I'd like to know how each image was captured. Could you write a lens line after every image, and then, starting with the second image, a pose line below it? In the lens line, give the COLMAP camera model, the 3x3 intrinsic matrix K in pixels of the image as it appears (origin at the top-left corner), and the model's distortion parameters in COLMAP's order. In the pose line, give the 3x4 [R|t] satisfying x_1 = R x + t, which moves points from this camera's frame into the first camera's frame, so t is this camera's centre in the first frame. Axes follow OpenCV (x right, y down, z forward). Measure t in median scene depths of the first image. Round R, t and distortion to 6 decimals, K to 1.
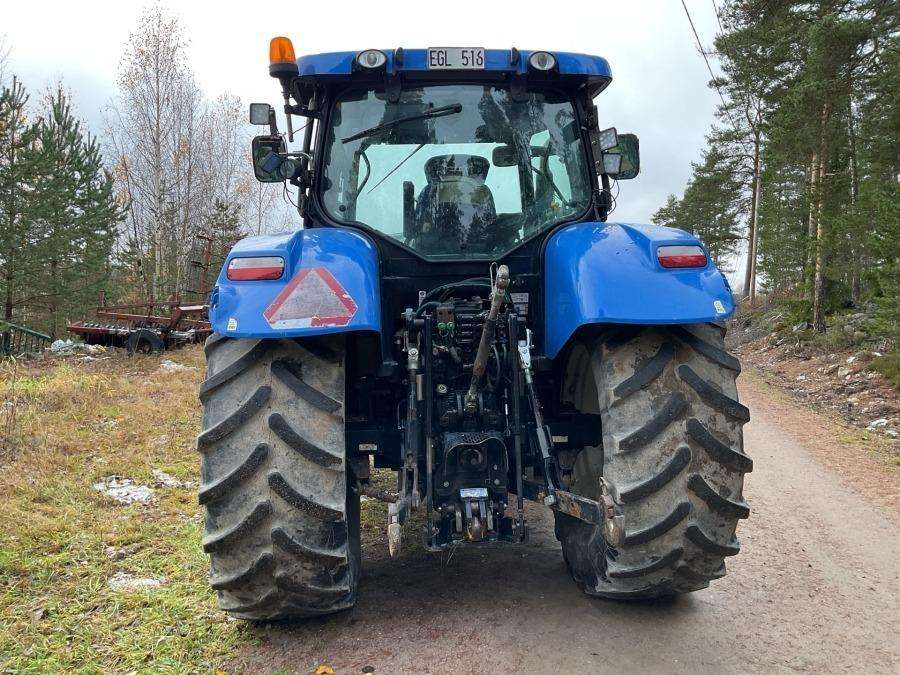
lens RADIAL K [[738.1, 0, 448.2], [0, 738.1, 332.9], [0, 0, 1]] dist [0.093973, -0.169422]
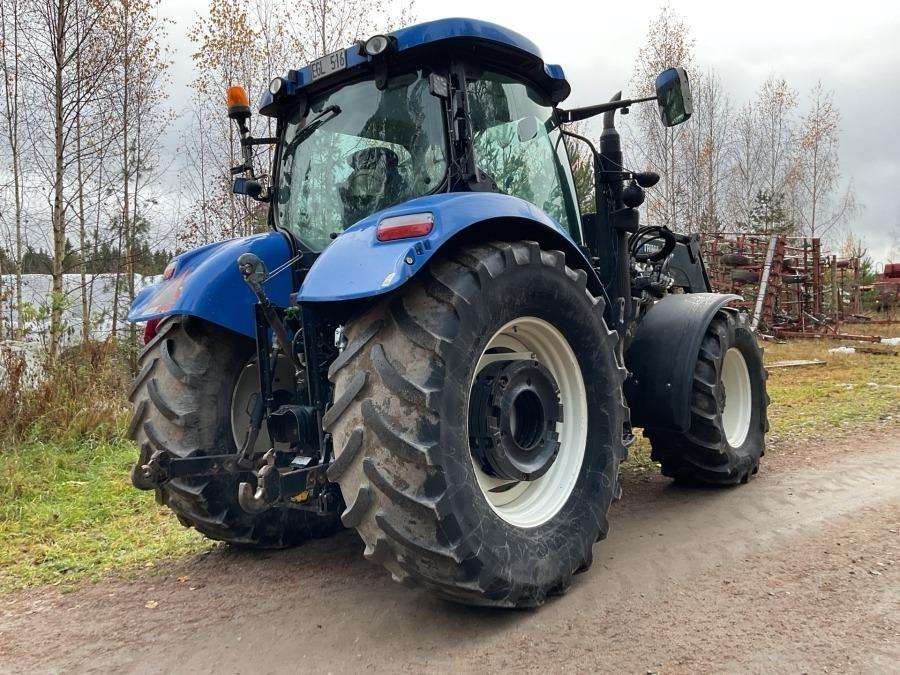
lens RADIAL K [[738.1, 0, 448.2], [0, 738.1, 332.9], [0, 0, 1]] dist [0.093973, -0.169422]
pose [[0.708336, -0.013405, -0.705748, 0.888480], [0.013651, 0.999893, -0.005291, 0.031006], [0.705743, -0.005887, 0.708443, 0.344906]]
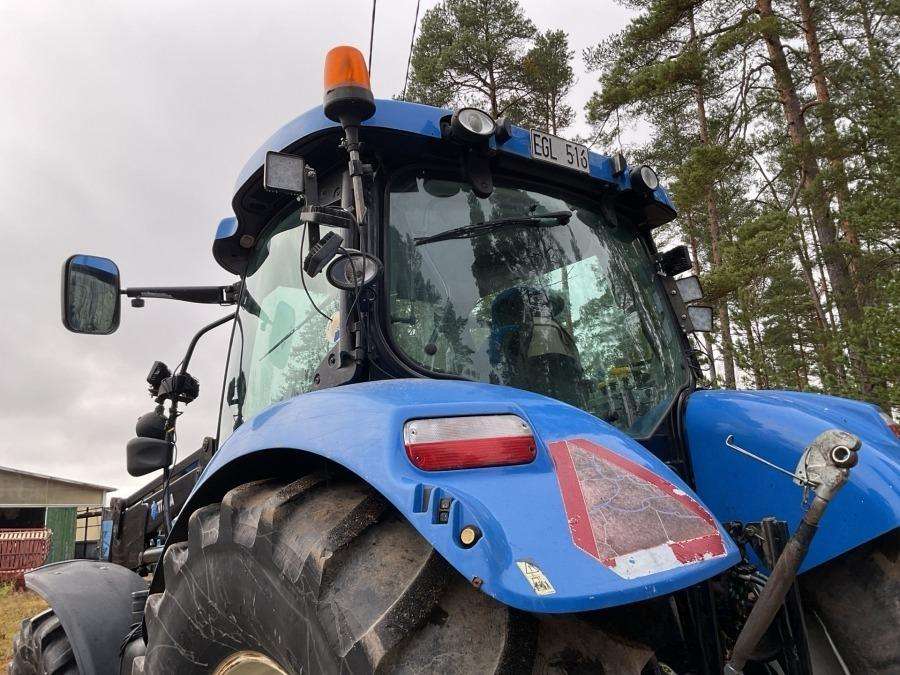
lens RADIAL K [[738.1, 0, 448.2], [0, 738.1, 332.9], [0, 0, 1]] dist [0.093973, -0.169422]
pose [[0.830536, 0.075135, 0.551874, -0.440632], [0.099474, 0.954918, -0.279709, -0.023406], [-0.548010, 0.287205, 0.785619, 0.554079]]
